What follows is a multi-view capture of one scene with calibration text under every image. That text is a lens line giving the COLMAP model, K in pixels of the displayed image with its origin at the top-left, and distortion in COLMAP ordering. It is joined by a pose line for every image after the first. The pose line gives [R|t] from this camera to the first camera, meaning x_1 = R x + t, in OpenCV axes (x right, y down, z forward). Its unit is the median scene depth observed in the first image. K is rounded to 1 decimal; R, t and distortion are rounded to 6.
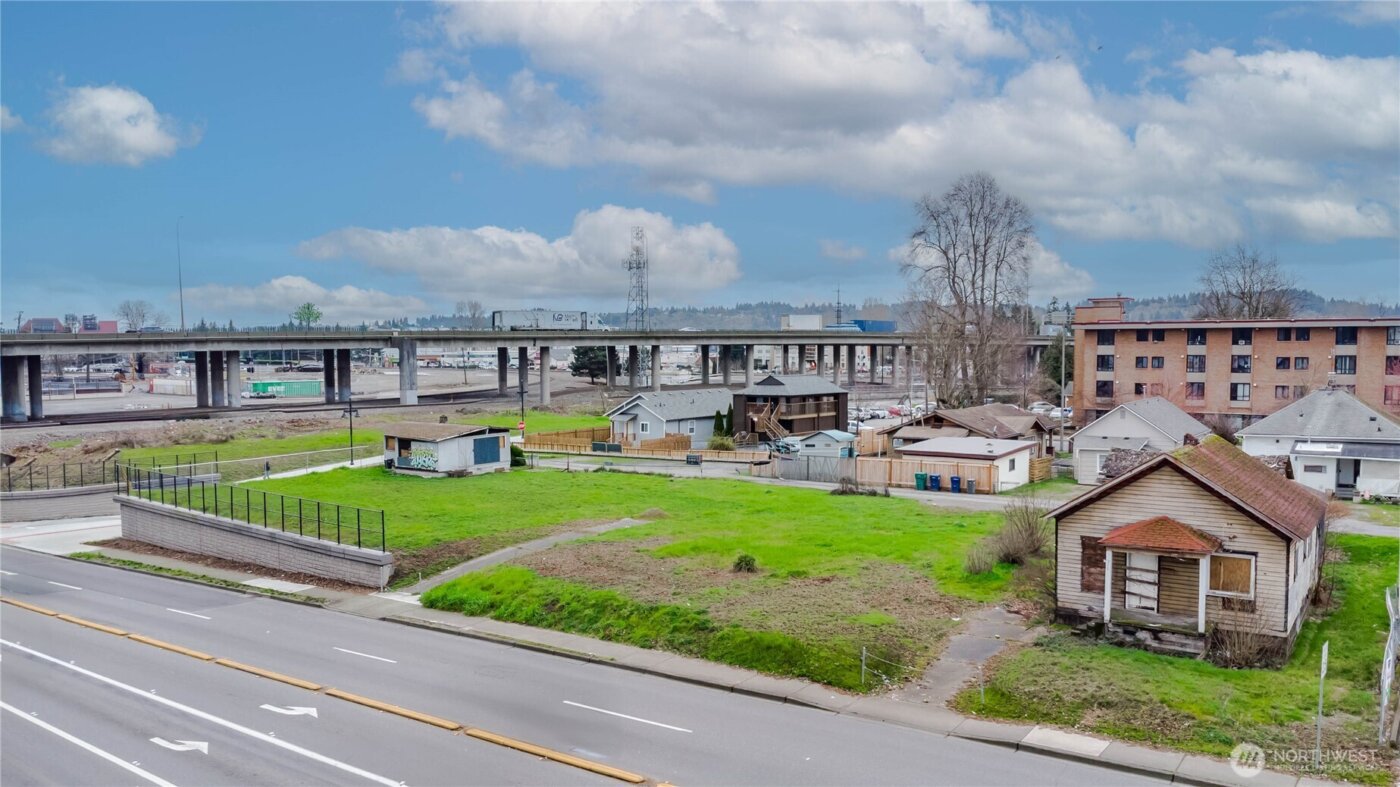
lens RADIAL K [[1000.6, 0, 697.8], [0, 1000.6, 395.8], [0, 0, 1]] dist [0.017395, -0.019349]
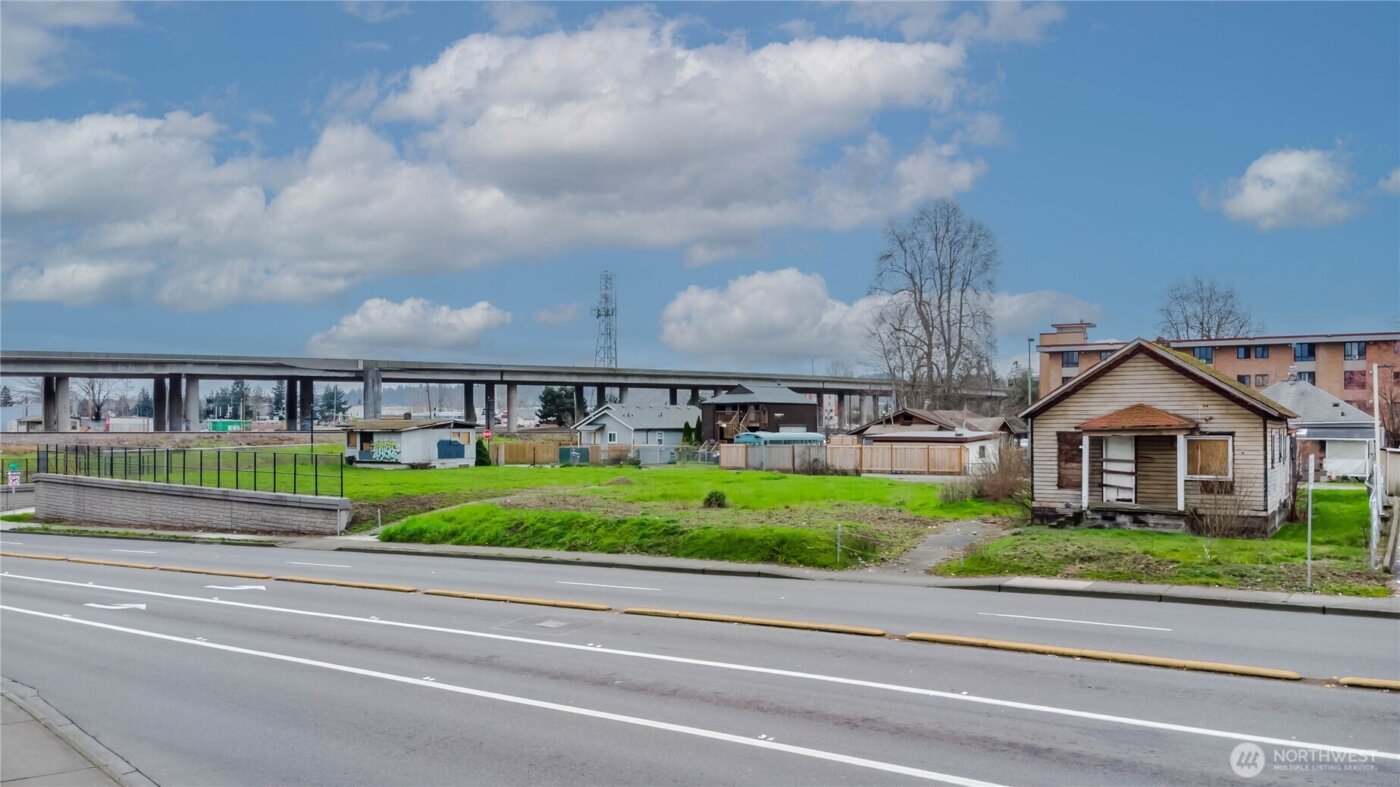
lens RADIAL K [[1000.6, 0, 696.2], [0, 1000.6, 393.0], [0, 0, 1]] dist [0.017395, -0.019349]
pose [[0.999532, 0.003289, 0.030415, -0.001186], [-0.001211, 0.997679, -0.068076, 0.104486], [-0.030568, 0.068007, 0.997216, 0.016183]]
